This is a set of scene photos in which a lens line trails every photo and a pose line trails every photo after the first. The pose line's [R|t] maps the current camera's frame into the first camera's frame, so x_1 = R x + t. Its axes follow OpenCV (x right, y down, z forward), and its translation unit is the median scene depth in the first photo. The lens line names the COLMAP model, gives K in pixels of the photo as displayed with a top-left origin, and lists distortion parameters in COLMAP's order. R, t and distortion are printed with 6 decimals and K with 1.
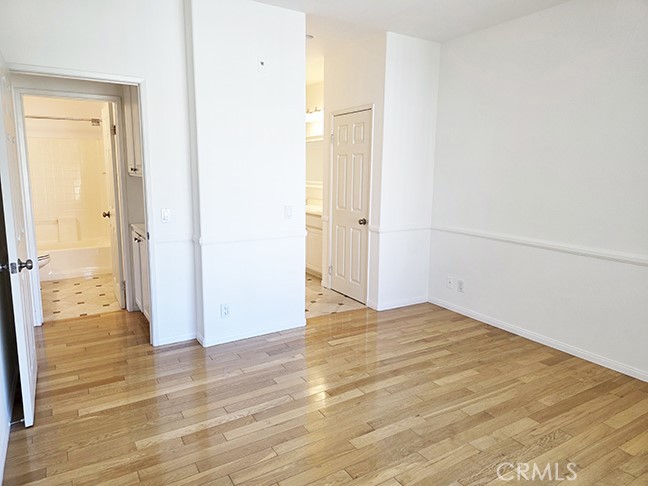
lens RADIAL K [[439.7, 0, 324.0], [0, 439.7, 243.0], [0, 0, 1]] dist [-0.000206, -0.000392]
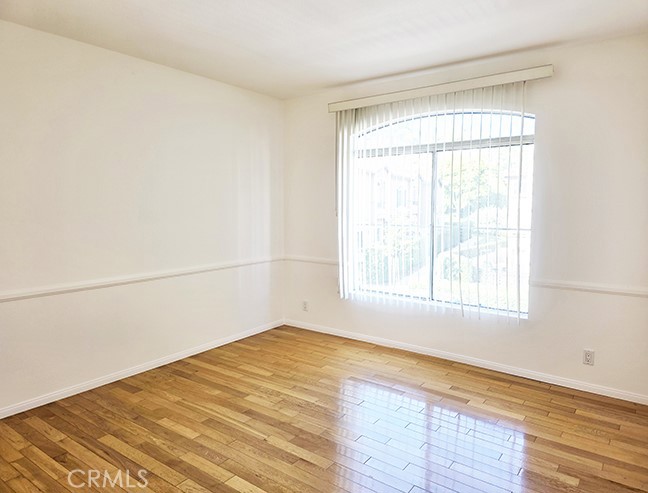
lens RADIAL K [[439.0, 0, 324.0], [0, 439.0, 246.5], [0, 0, 1]] dist [-0.001870, -0.001844]
pose [[-0.384491, -0.095200, 0.918207, -0.632753], [0.156071, 0.973646, 0.166301, -0.176803], [-0.909840, 0.207246, -0.359500, 0.955495]]
